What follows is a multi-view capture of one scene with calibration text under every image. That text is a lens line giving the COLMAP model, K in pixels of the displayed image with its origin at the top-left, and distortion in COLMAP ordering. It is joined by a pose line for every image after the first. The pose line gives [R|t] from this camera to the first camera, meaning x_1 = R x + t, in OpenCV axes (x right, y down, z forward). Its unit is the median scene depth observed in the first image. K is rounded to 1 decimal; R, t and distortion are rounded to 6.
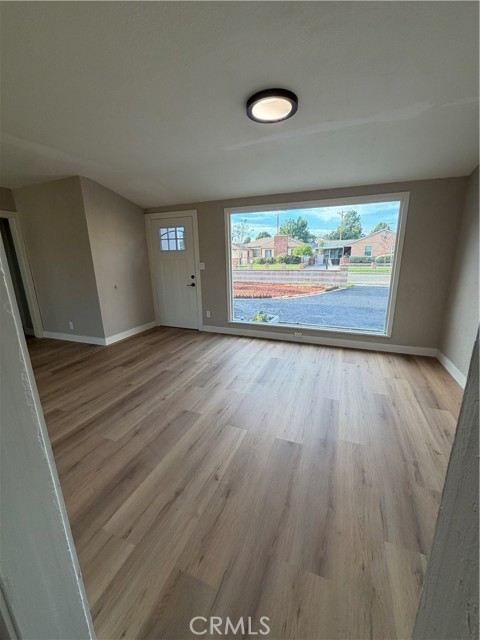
lens RADIAL K [[254.0, 0, 239.3], [0, 254.0, 318.4], [0, 0, 1]] dist [-0.010322, -0.000098]
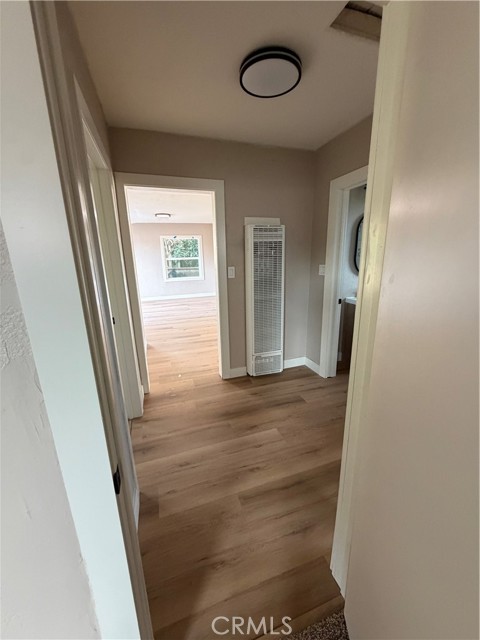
lens RADIAL K [[254.0, 0, 240.6], [0, 254.0, 318.7], [0, 0, 1]] dist [-0.010322, -0.000098]
pose [[-0.646654, -0.144201, 0.749029, -1.336205], [0.230845, 0.898924, 0.372353, -0.241228], [-0.727014, 0.413693, -0.548004, 1.083455]]
